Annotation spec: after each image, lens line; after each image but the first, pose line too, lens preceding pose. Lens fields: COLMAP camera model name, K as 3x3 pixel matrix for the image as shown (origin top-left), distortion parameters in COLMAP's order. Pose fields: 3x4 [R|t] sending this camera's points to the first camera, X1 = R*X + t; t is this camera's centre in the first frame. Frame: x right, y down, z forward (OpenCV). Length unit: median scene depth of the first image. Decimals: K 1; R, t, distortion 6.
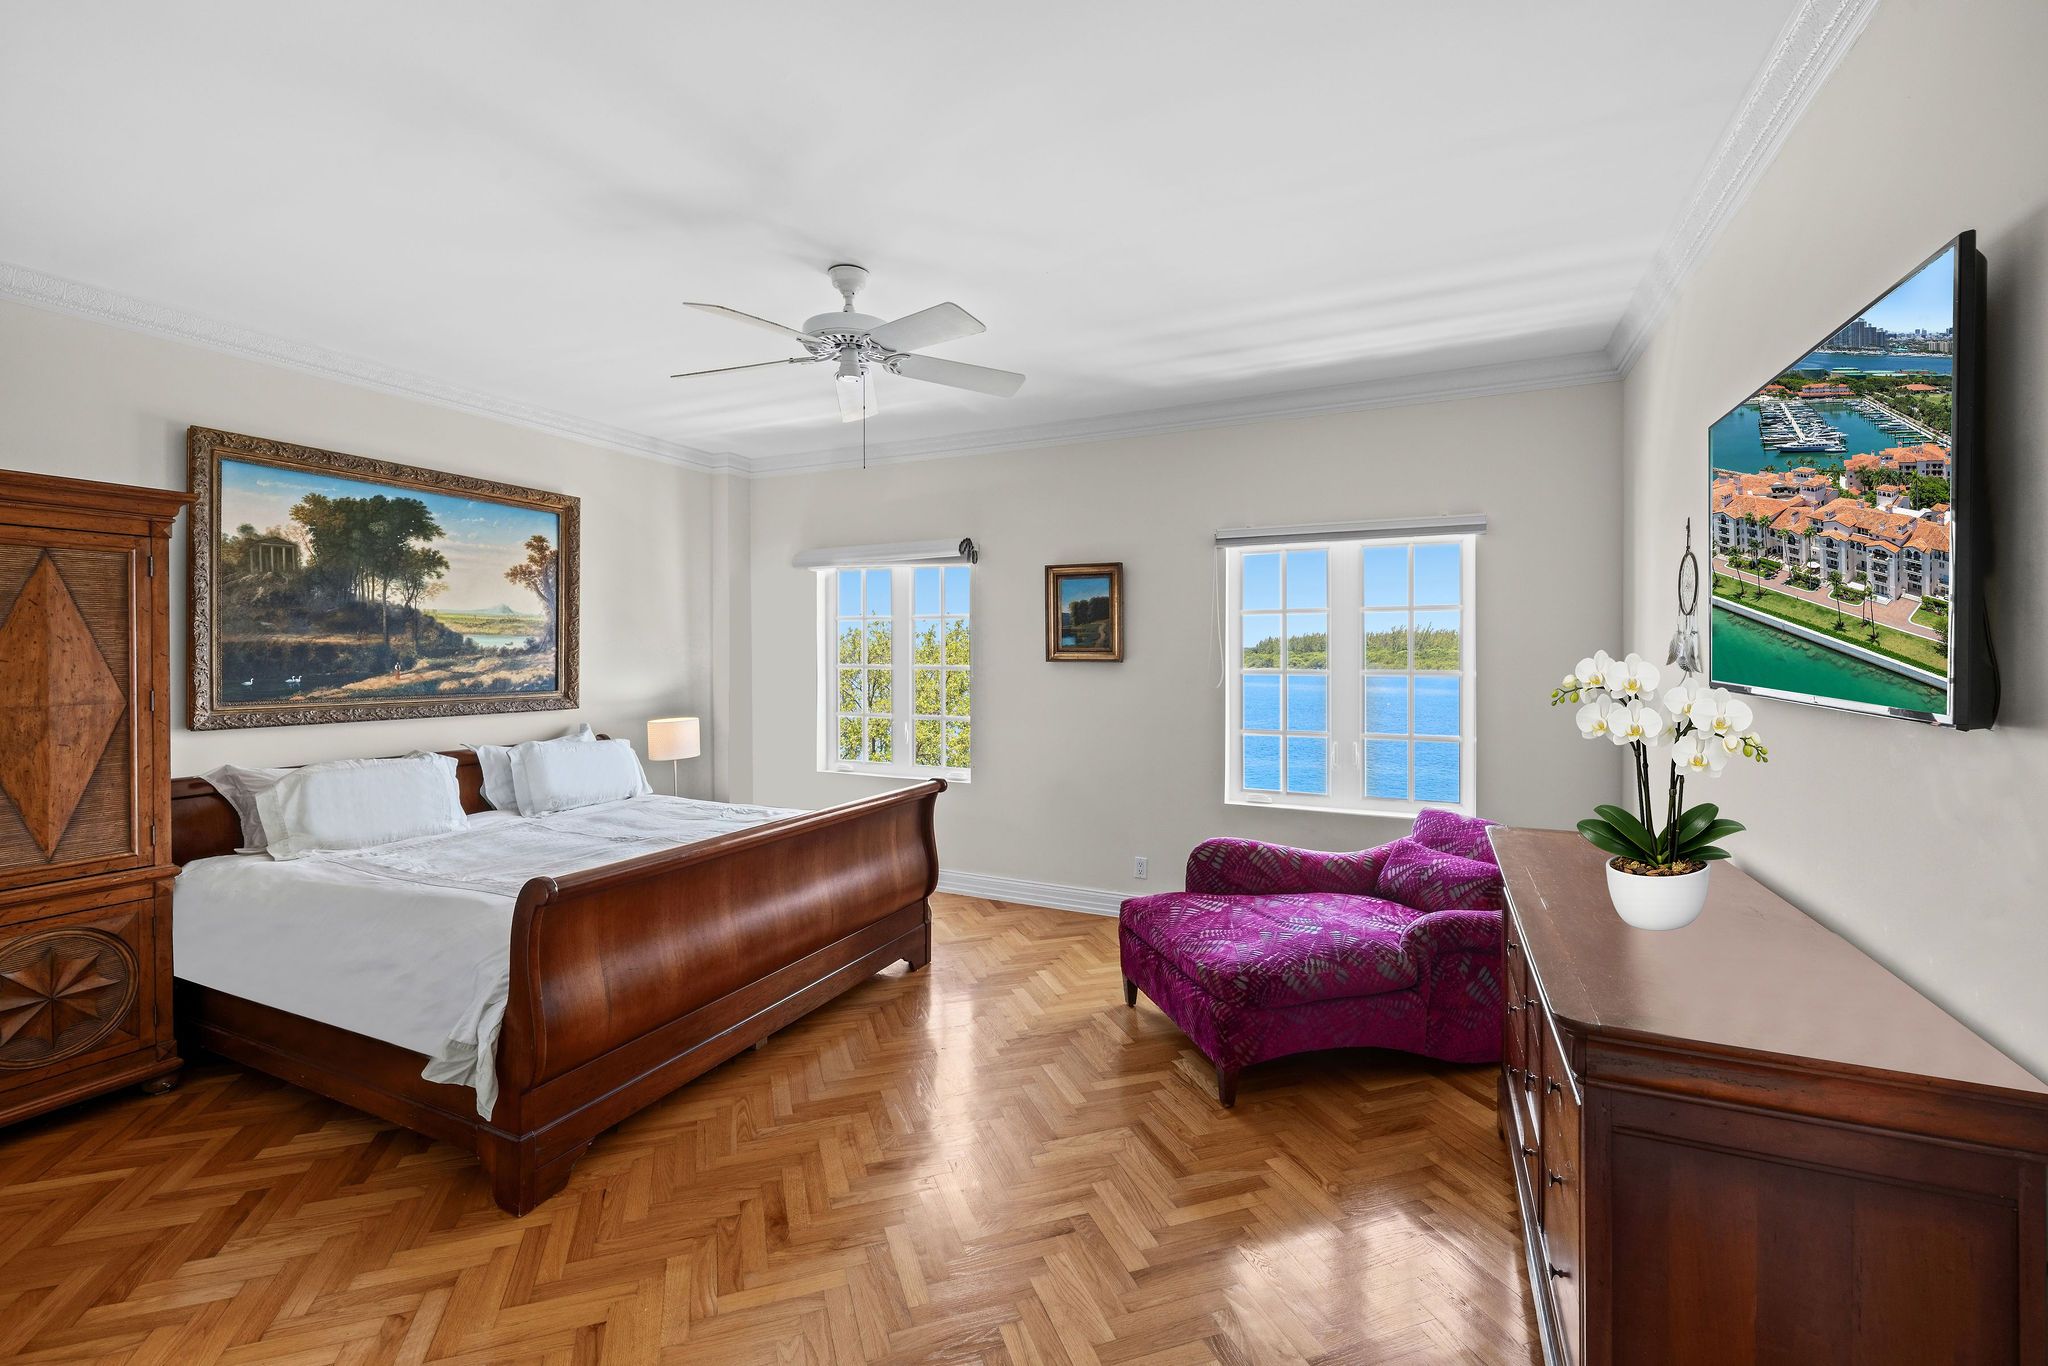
lens RADIAL K [[876.4, 0, 1013.7], [0, 876.4, 664.6], [0, 0, 1]] dist [0.000235, -0.000071]
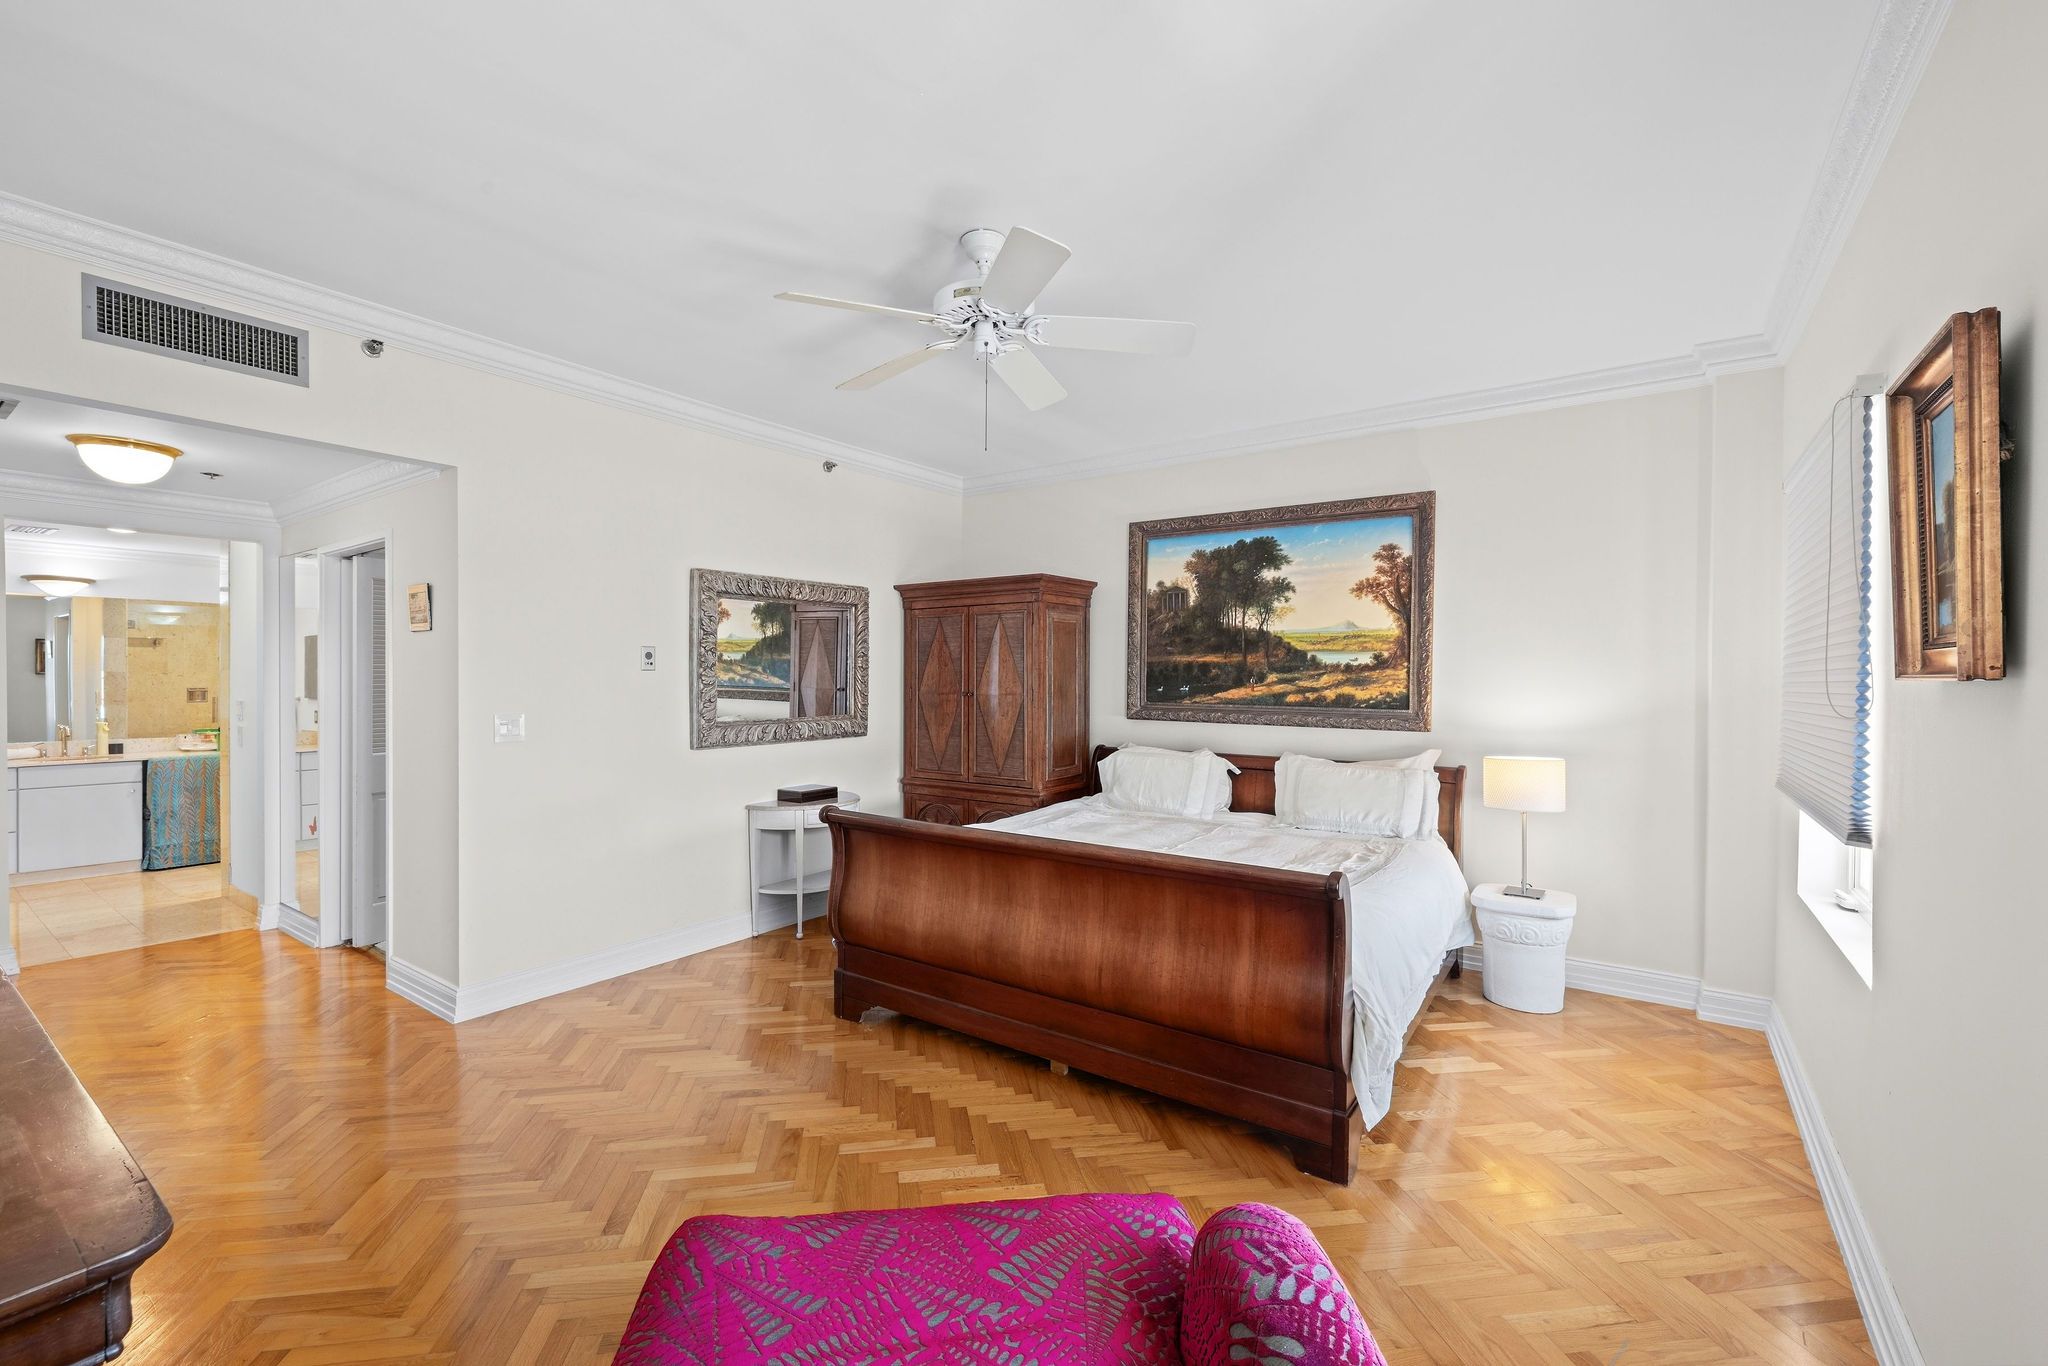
lens RADIAL K [[876.4, 0, 1017.5], [0, 876.4, 690.3], [0, 0, 1]] dist [0.000235, -0.000071]
pose [[-0.176508, 0.012219, -0.984223, 0.509459], [-0.019321, 0.999687, 0.015876, 0.003074], [0.984110, 0.021819, -0.176217, 0.866440]]
